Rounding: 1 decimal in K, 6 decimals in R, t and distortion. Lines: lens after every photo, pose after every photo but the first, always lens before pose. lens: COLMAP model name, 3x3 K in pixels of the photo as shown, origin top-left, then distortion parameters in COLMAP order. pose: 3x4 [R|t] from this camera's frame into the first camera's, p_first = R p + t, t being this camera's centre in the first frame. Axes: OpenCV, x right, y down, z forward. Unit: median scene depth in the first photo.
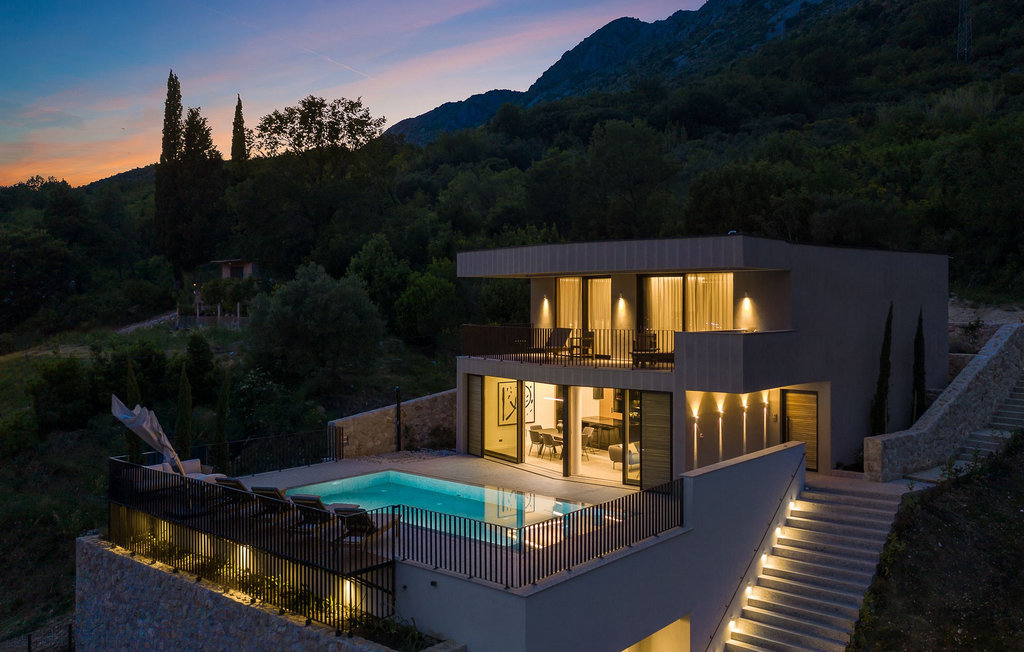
lens RADIAL K [[818.6, 0, 559.7], [0, 818.6, 323.5], [0, 0, 1]] dist [0.002206, -0.000061]
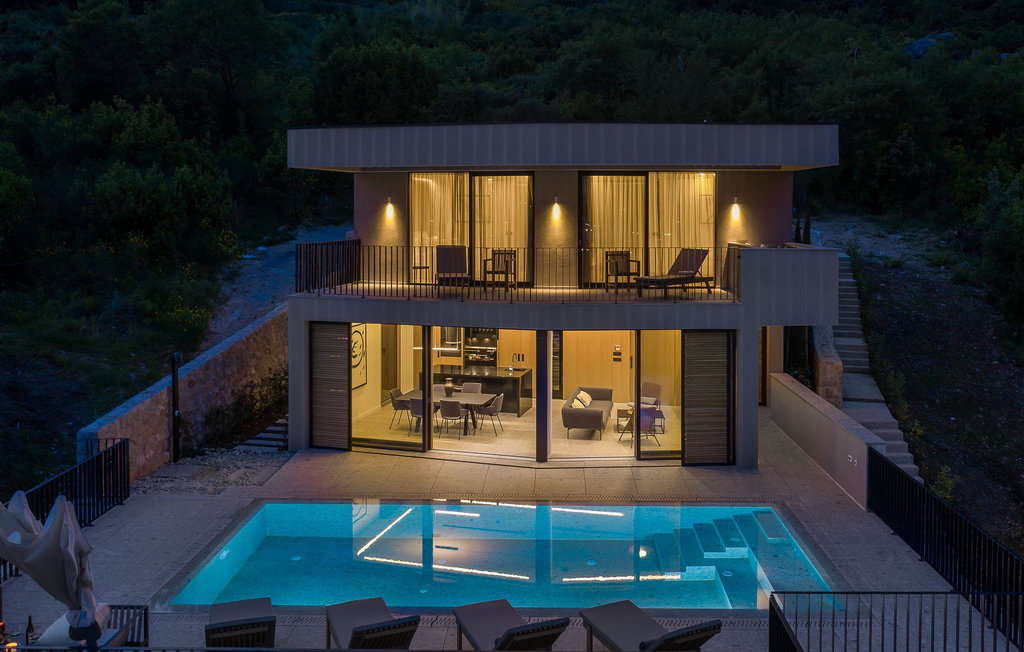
lens RADIAL K [[853.0, 0, 510.6], [0, 853.0, 238.6], [0, 0, 1]] dist [0.000257, -0.001032]
pose [[0.805675, -0.020056, 0.592018, -0.385889], [0.013010, 0.999785, 0.016164, -0.011656], [-0.592215, -0.005321, 0.805762, 0.386903]]
